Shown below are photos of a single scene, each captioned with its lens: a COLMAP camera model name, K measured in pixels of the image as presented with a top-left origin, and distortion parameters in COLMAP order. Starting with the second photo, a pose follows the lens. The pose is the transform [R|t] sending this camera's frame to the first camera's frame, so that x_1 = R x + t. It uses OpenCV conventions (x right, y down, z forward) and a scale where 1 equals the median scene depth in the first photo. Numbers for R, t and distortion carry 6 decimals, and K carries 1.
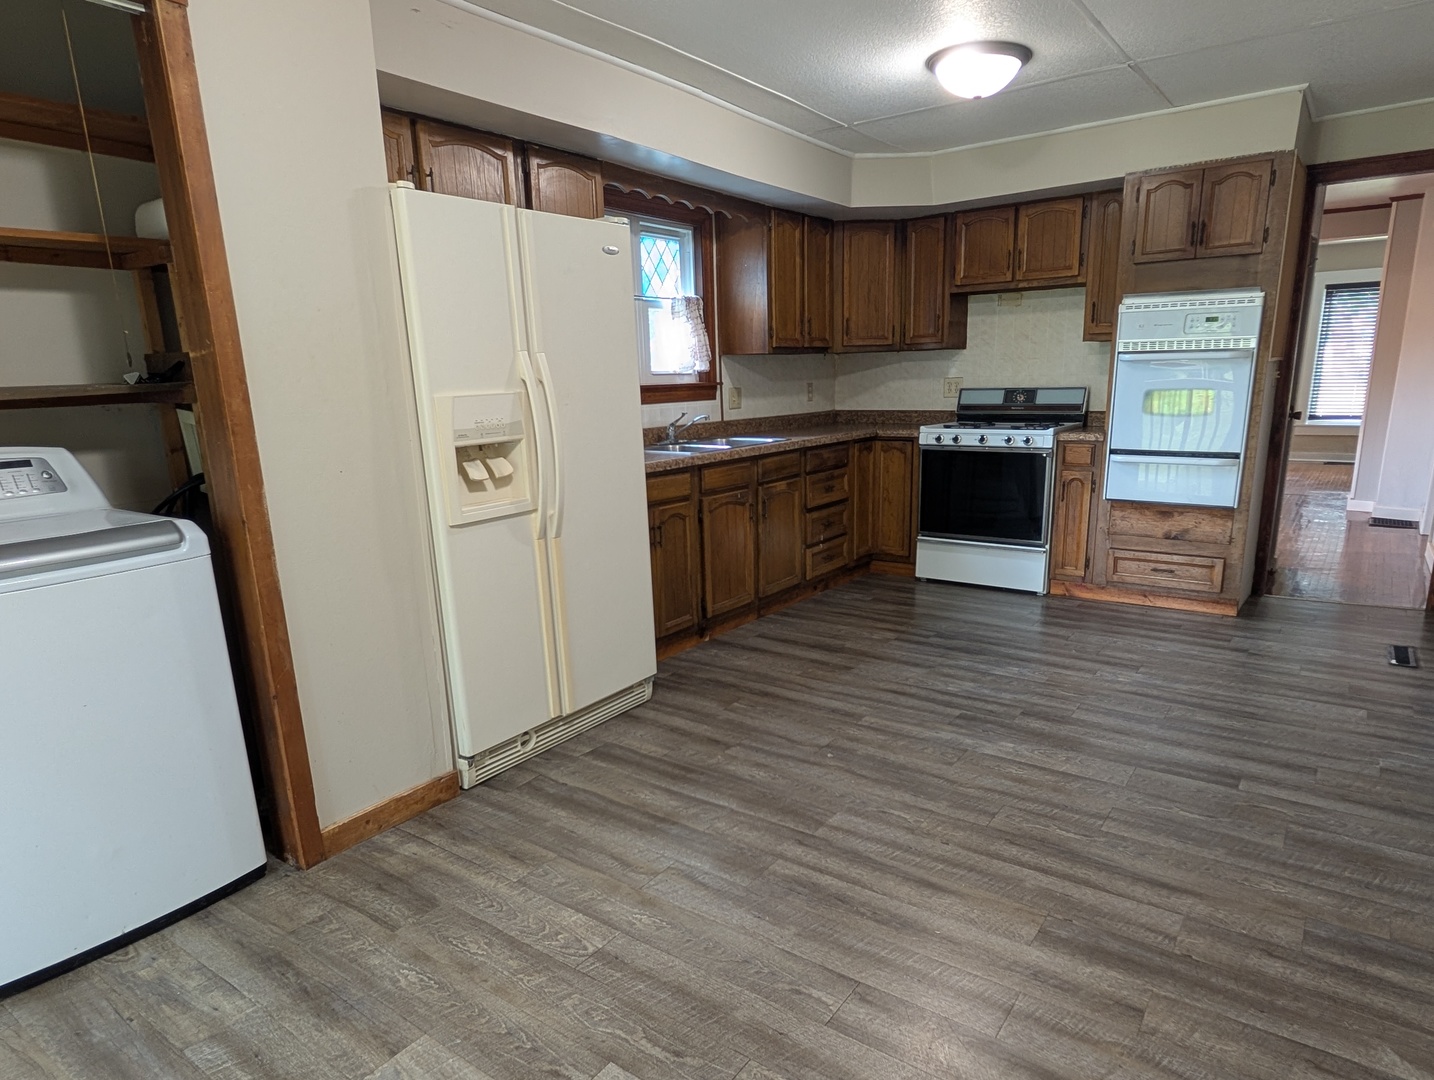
lens RADIAL K [[877.4, 0, 732.0], [0, 877.4, 599.0], [0, 0, 1]] dist [0.001416, 0.001234]
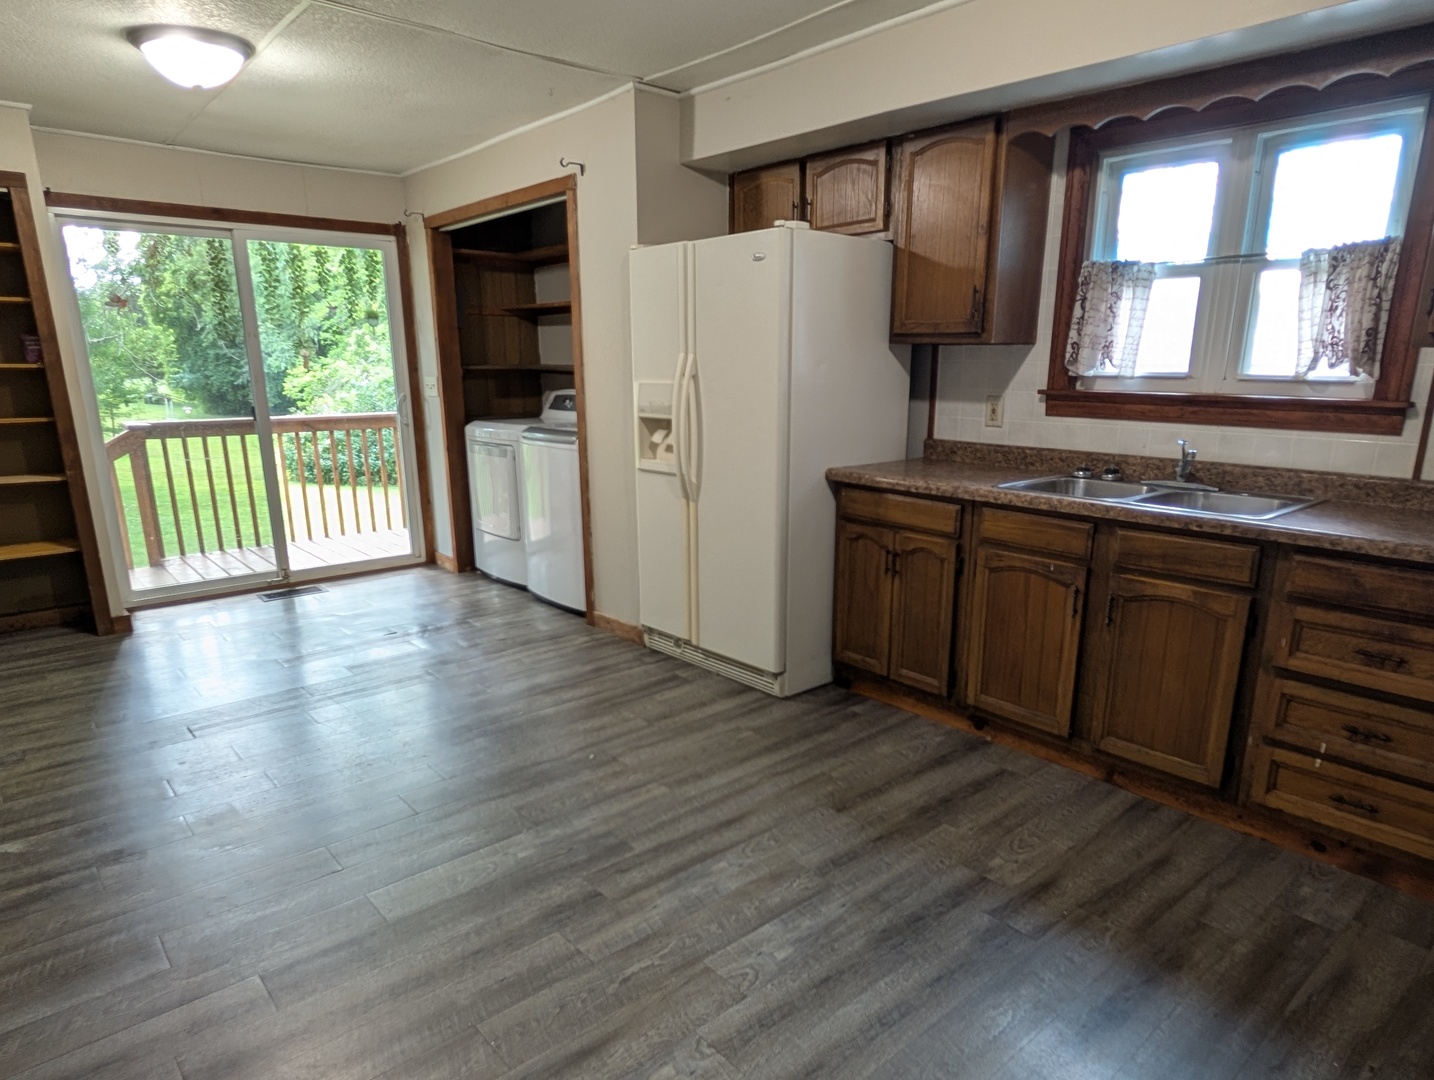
lens RADIAL K [[877.4, 0, 732.0], [0, 877.4, 599.0], [0, 0, 1]] dist [0.001416, 0.001234]
pose [[-0.224068, 0.282567, -0.932711, 0.624098], [-0.243176, 0.910563, 0.334276, -0.235940], [0.943747, 0.301713, -0.135314, 0.793956]]
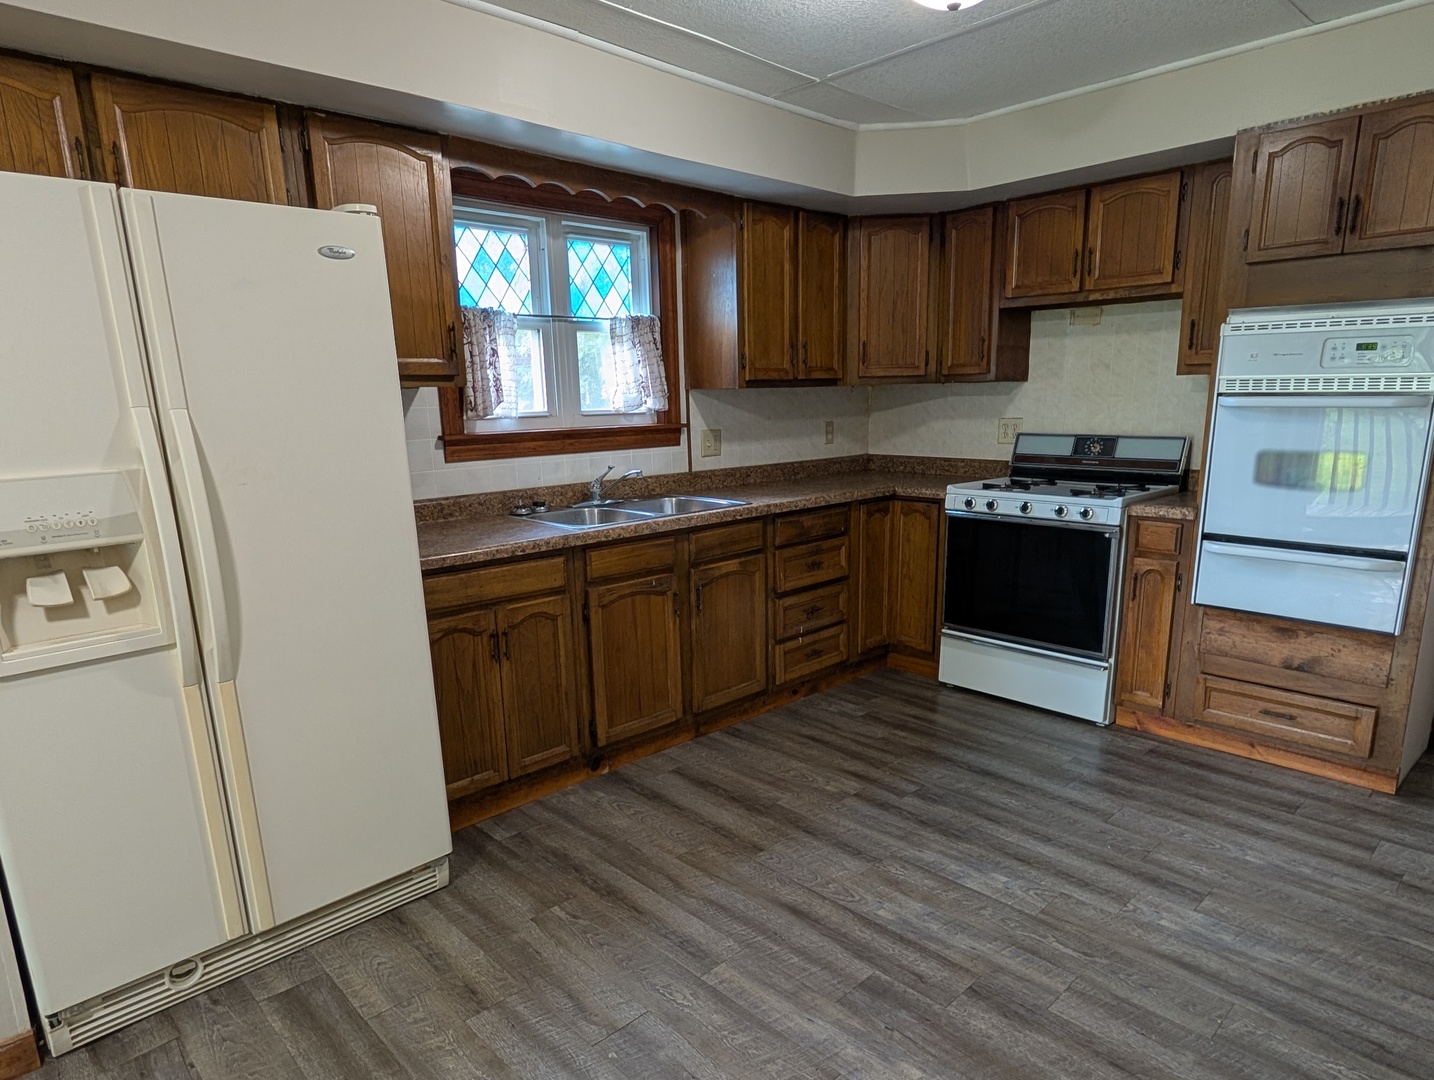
lens RADIAL K [[877.4, 0, 732.0], [0, 877.4, 599.0], [0, 0, 1]] dist [0.001416, 0.001234]
pose [[0.984397, 0.047877, -0.169324, 0.182556], [-0.050313, 0.998682, -0.010122, -0.091348], [0.168616, 0.018483, 0.985508, 0.254552]]
